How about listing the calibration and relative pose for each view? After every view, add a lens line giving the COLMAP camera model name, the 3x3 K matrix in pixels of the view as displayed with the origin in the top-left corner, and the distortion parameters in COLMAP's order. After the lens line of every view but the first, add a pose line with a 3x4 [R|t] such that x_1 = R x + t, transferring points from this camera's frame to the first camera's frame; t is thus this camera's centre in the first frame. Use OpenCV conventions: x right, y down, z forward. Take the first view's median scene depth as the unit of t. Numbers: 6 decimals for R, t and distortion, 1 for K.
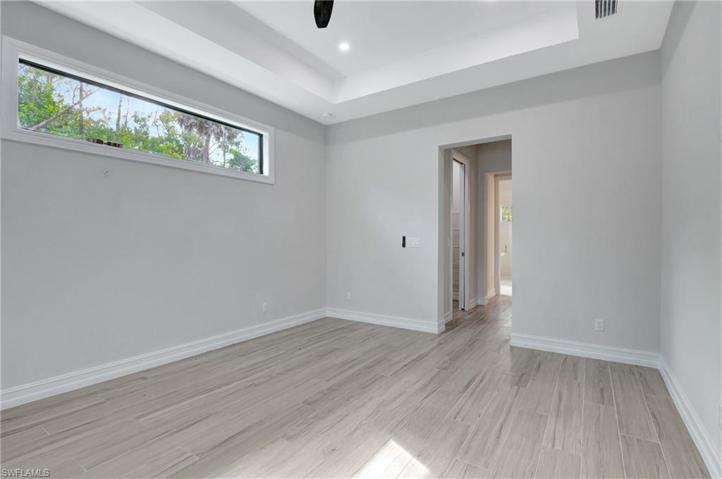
lens RADIAL K [[342.9, 0, 356.0], [0, 342.9, 244.5], [0, 0, 1]] dist [-0.017781, -0.005525]
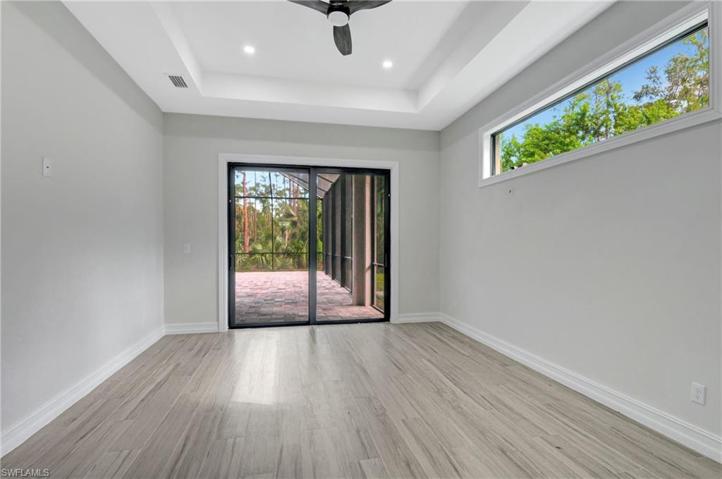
lens RADIAL K [[342.9, 0, 356.0], [0, 342.9, 244.5], [0, 0, 1]] dist [-0.017781, -0.005525]
pose [[-0.687357, 0.000741, -0.726319, 0.596922], [-0.013858, 0.999804, 0.014135, -0.025685], [0.726188, 0.019782, -0.687212, 1.517385]]
